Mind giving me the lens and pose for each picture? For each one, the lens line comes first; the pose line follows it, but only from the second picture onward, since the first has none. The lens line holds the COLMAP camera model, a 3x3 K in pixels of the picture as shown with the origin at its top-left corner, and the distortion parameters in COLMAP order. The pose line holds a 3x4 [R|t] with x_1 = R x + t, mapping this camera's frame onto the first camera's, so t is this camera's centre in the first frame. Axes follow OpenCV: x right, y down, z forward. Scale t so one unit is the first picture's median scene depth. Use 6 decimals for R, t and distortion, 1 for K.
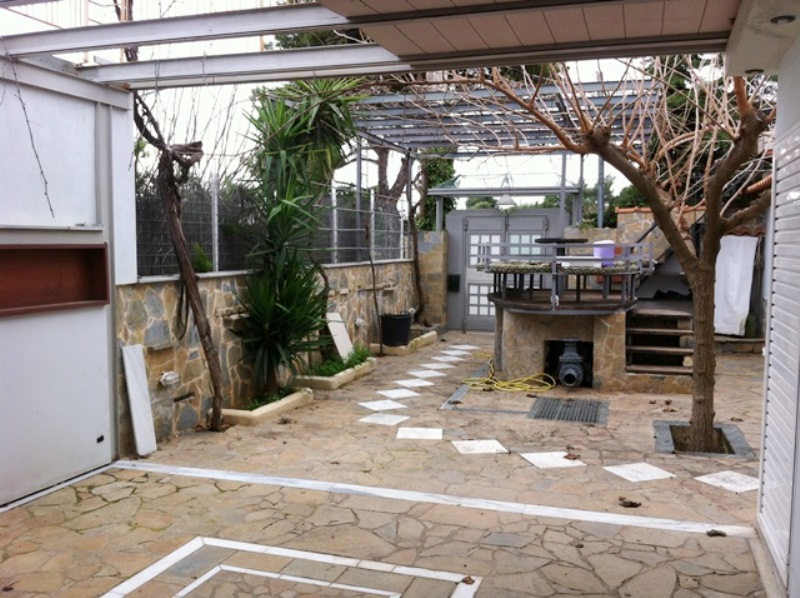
lens RADIAL K [[778.0, 0, 400.0], [0, 778.0, 299.0], [0, 0, 1]] dist [-0.004160, -0.009116]
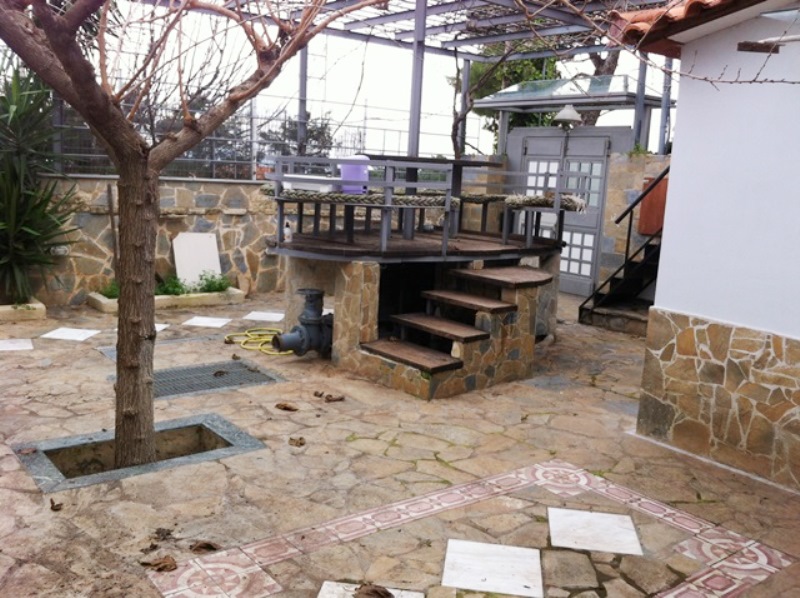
lens RADIAL K [[778.0, 0, 400.0], [0, 778.0, 299.0], [0, 0, 1]] dist [-0.004160, -0.009116]
pose [[0.817370, 0.136016, -0.559827, 0.697454], [-0.091876, 0.990069, 0.106405, -0.026144], [0.568741, -0.035538, 0.821749, 0.450917]]
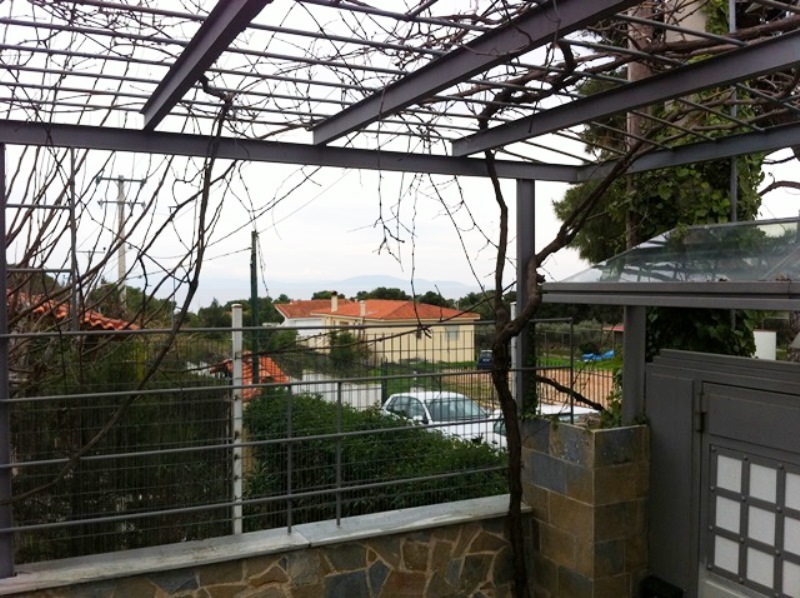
lens RADIAL K [[778.0, 0, 400.0], [0, 778.0, 299.0], [0, 0, 1]] dist [-0.004160, -0.009116]
pose [[0.685689, 0.009478, -0.727833, 0.331193], [-0.043272, 0.998678, -0.027762, -0.194575], [0.726607, 0.050531, 0.685192, 1.175400]]
